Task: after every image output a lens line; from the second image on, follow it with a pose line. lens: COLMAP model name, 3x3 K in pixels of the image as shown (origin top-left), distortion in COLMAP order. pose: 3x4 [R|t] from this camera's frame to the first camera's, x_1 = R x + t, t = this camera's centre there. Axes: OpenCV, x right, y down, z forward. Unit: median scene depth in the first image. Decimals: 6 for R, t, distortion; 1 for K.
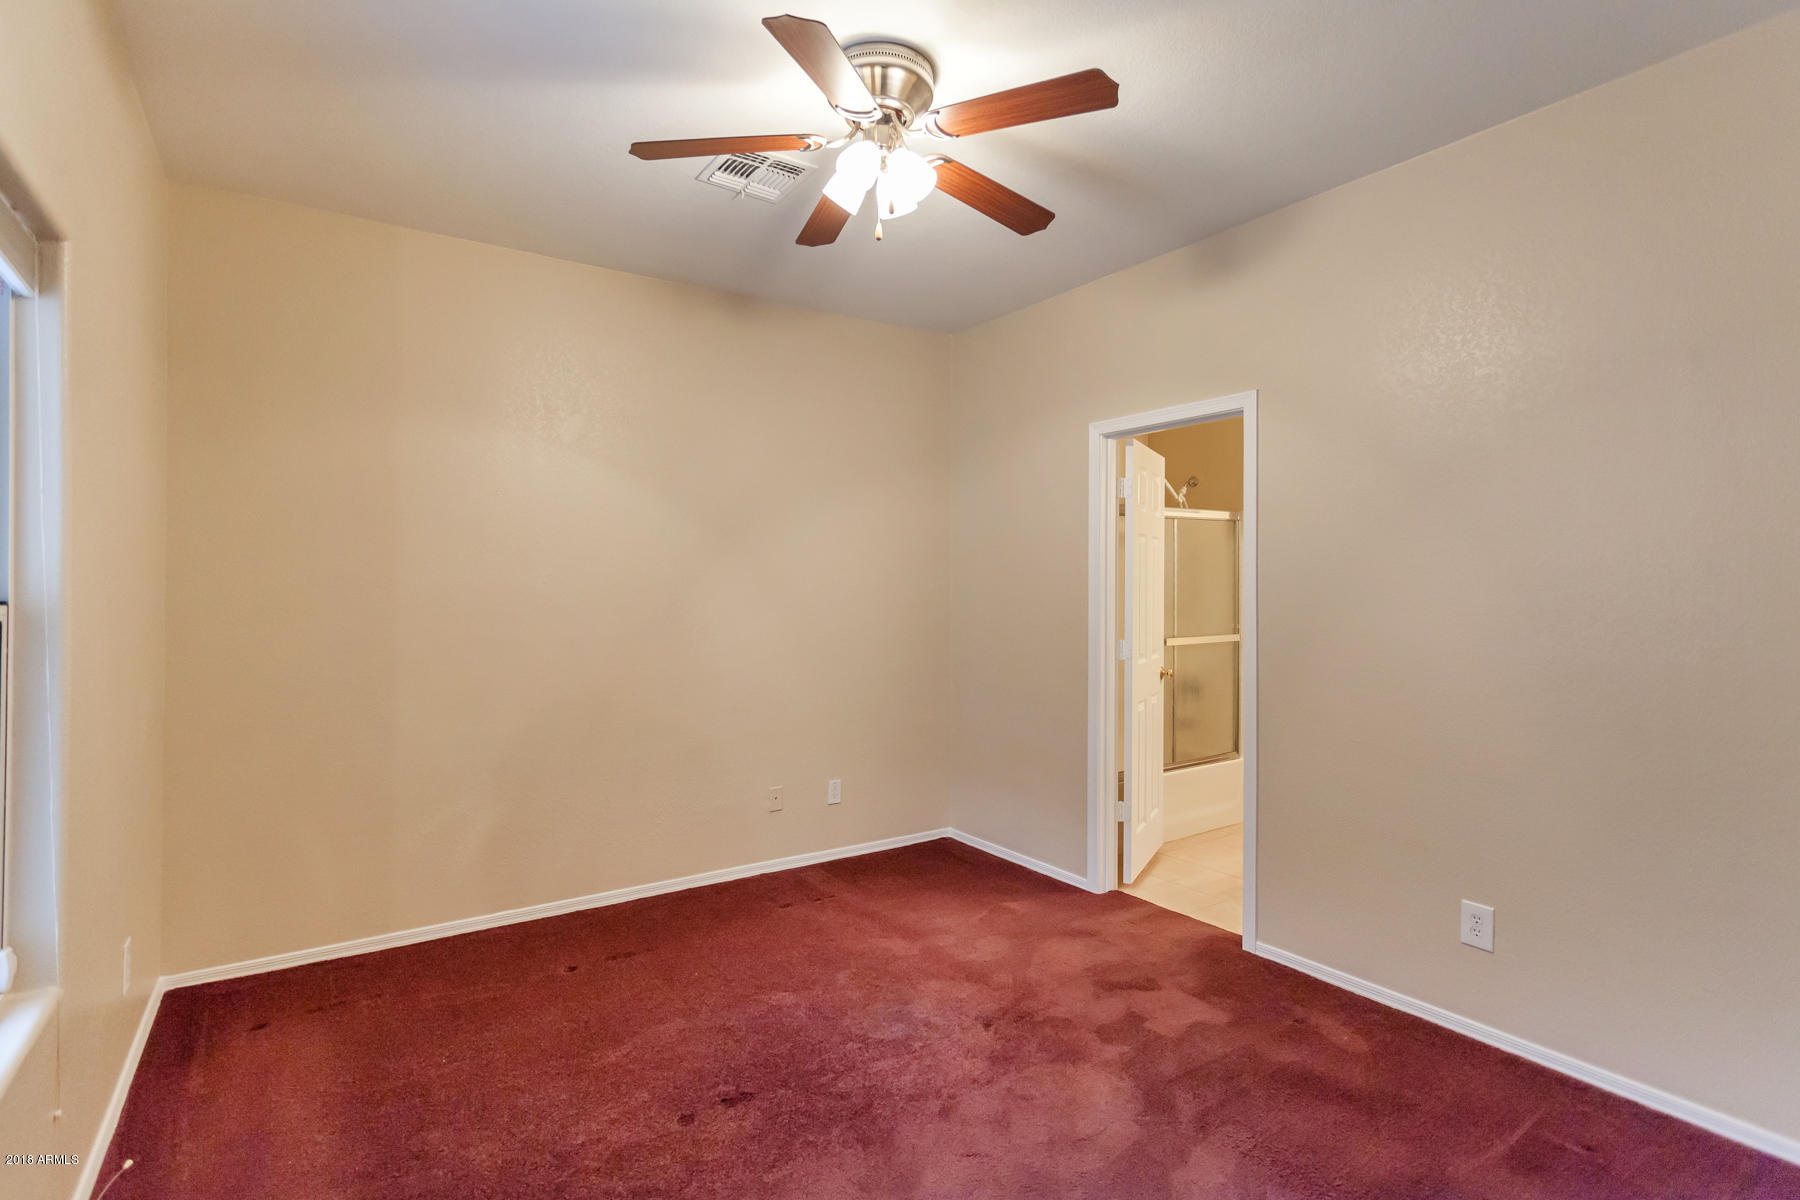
lens RADIAL K [[869.2, 0, 903.6], [0, 869.2, 602.0], [0, 0, 1]] dist [-0.004817, -0.000124]
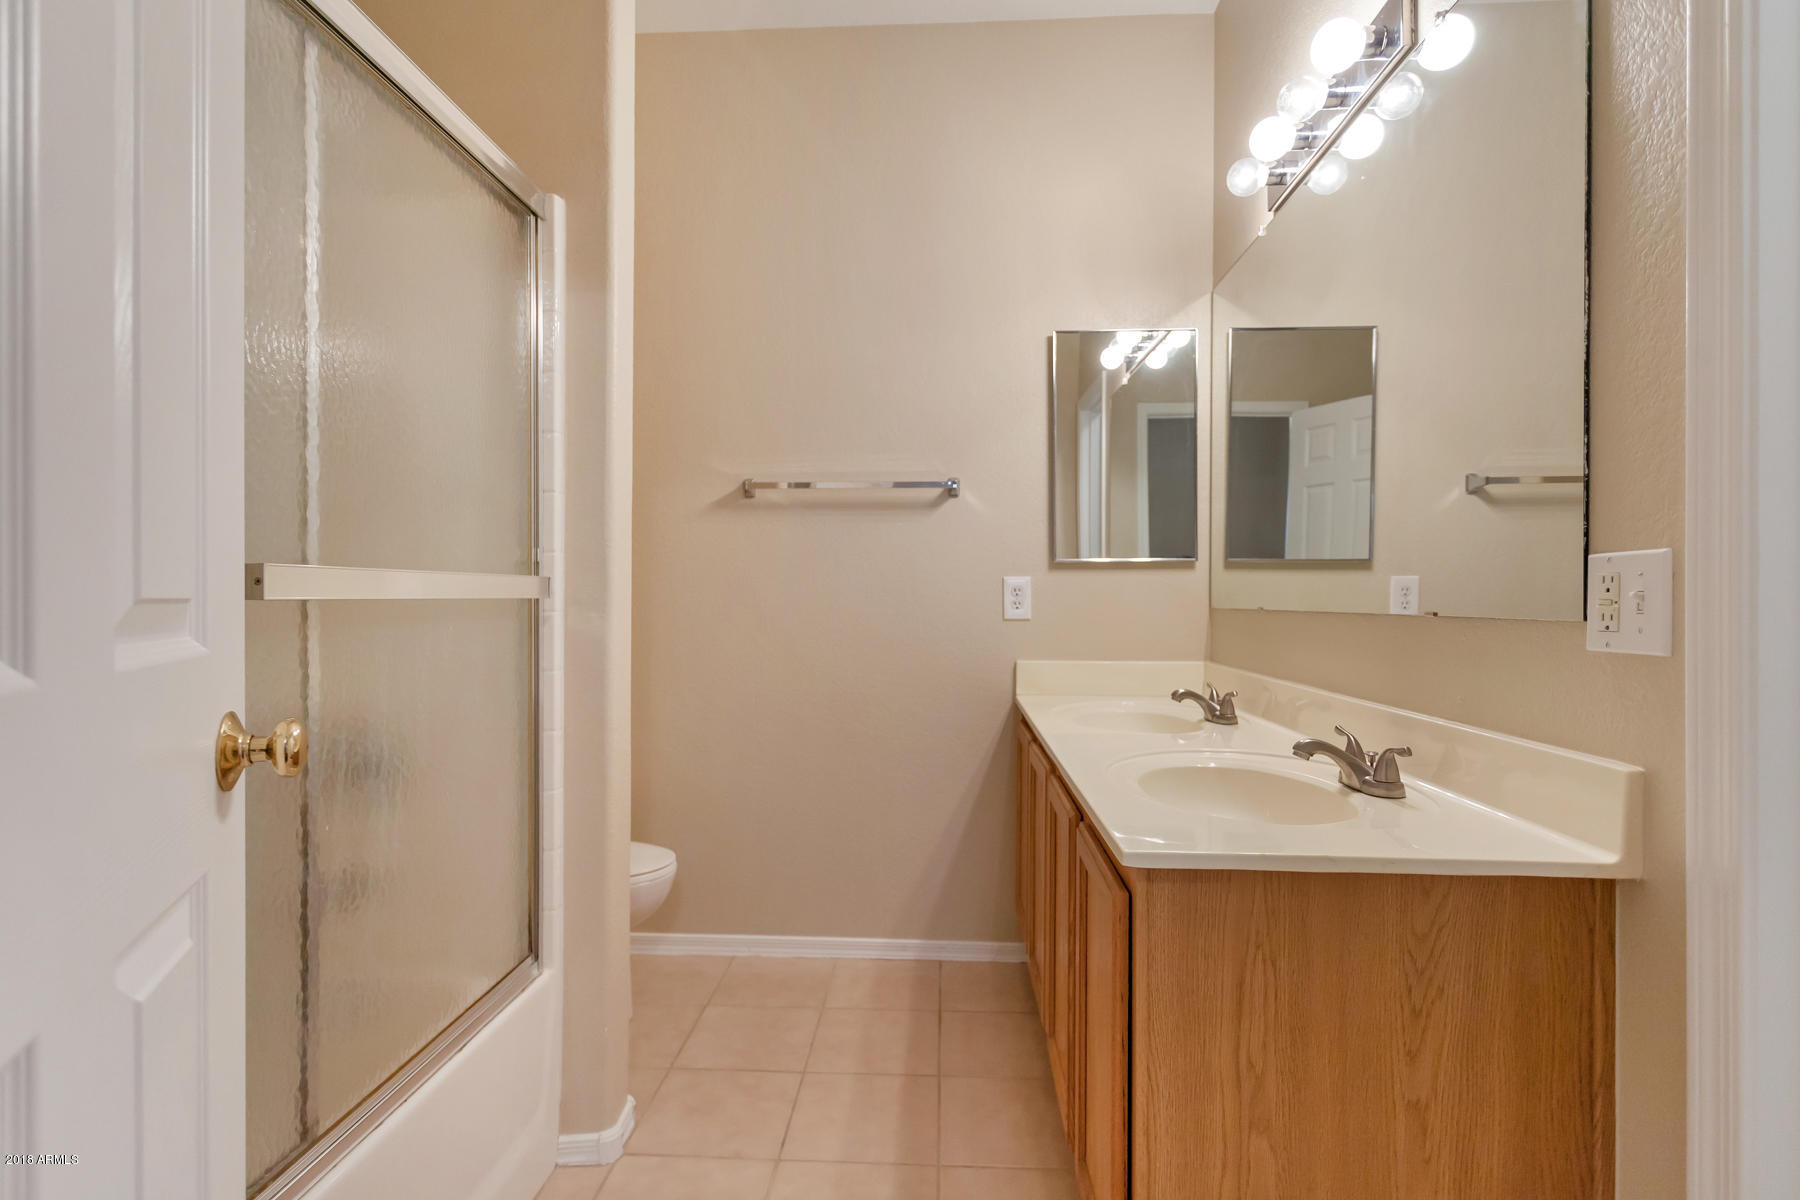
lens RADIAL K [[869.2, 0, 905.3], [0, 869.2, 607.6], [0, 0, 1]] dist [-0.004817, -0.000124]
pose [[0.595130, 0.000490, 0.803629, 0.224466], [-0.002375, 0.999997, 0.001149, 0.049869], [-0.803626, -0.002593, 0.595129, 0.742913]]
